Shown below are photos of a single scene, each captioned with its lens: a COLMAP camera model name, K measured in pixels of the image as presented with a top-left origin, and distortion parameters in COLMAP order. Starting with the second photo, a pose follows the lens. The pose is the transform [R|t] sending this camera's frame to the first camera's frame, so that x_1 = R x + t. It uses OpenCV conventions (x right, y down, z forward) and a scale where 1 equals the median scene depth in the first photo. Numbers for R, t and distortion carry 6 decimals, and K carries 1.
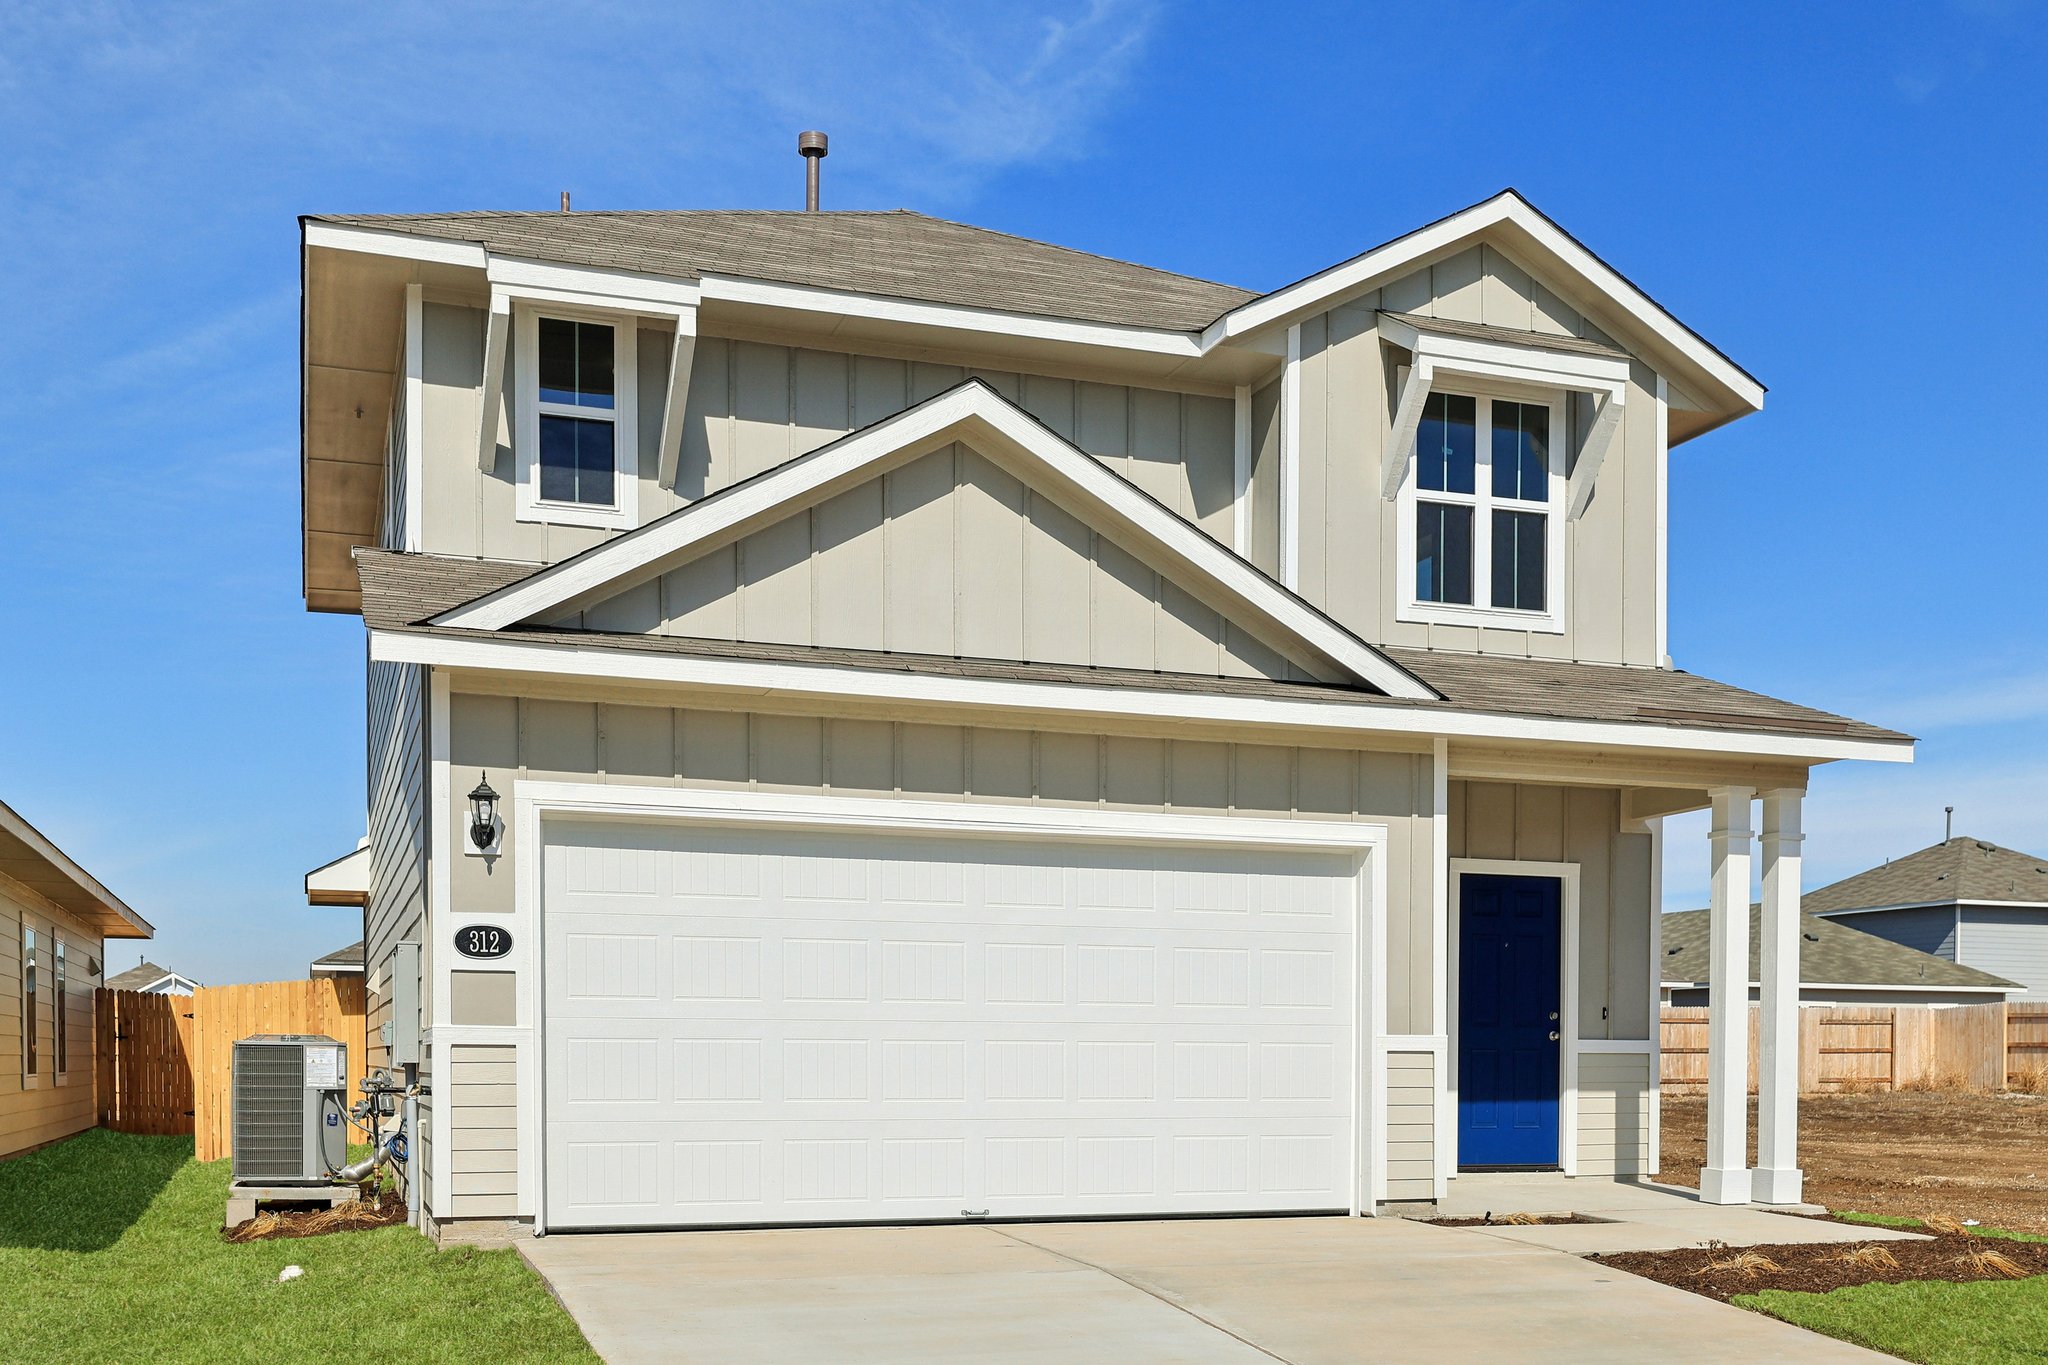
lens RADIAL K [[2105.7, 0, 1024.3], [0, 2105.7, 683.9], [0, 0, 1]] dist [0.010313, 0.000000]
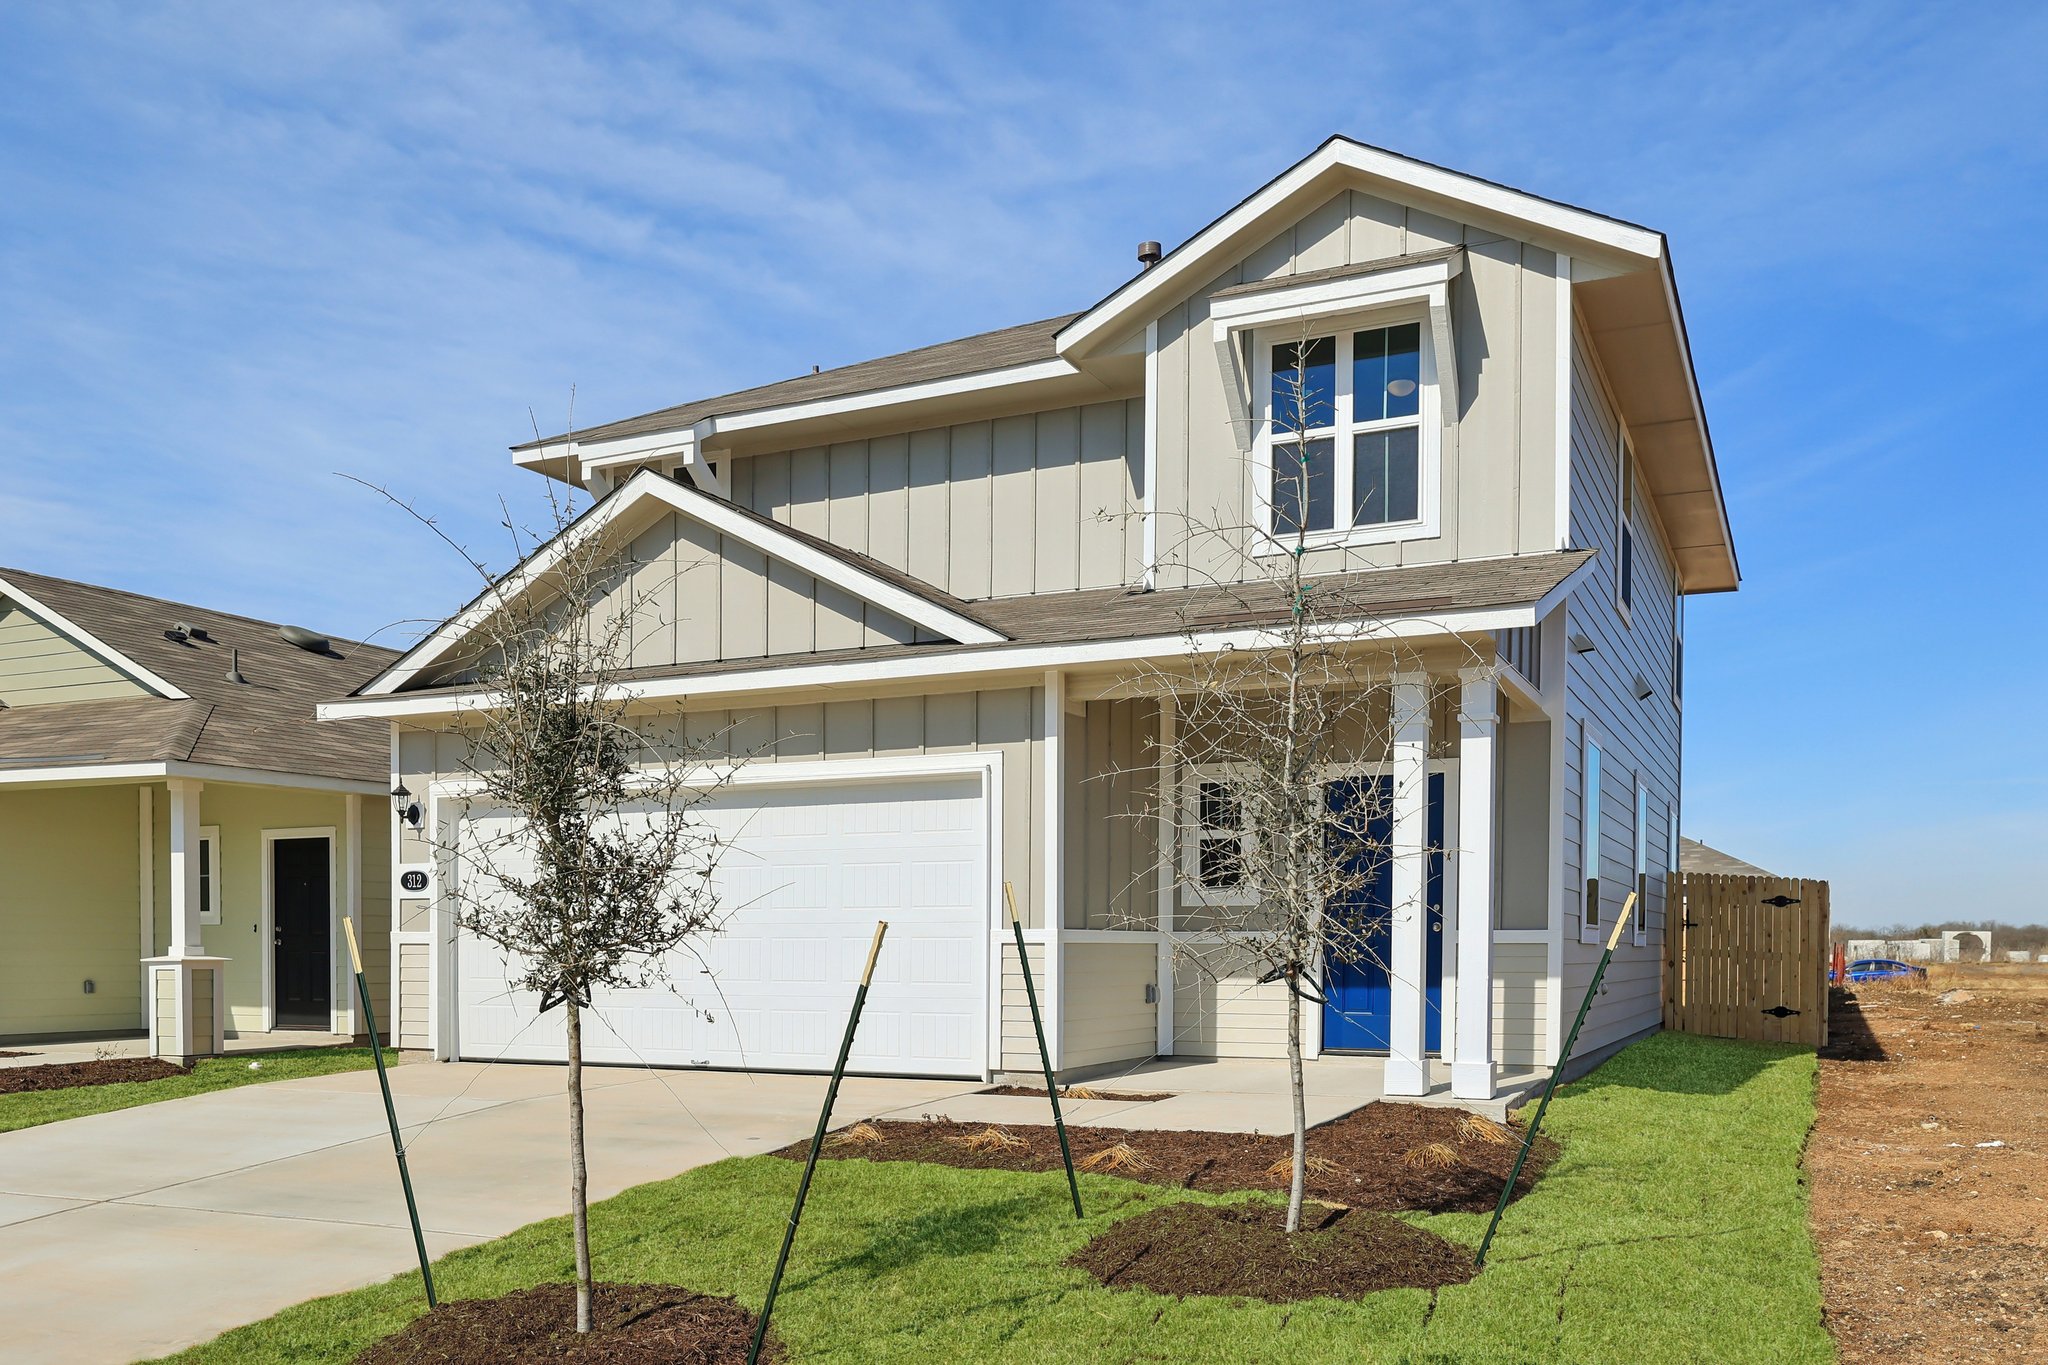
lens RADIAL K [[1567.9, 0, 1024.4], [0, 1567.9, 683.5], [0, 0, 1]] dist [-0.014889, -0.001937]
pose [[0.711499, -0.121045, -0.692183, 0.647155], [0.124799, 0.991159, -0.045047, 0.057512], [0.691516, -0.054333, 0.720315, 0.312596]]
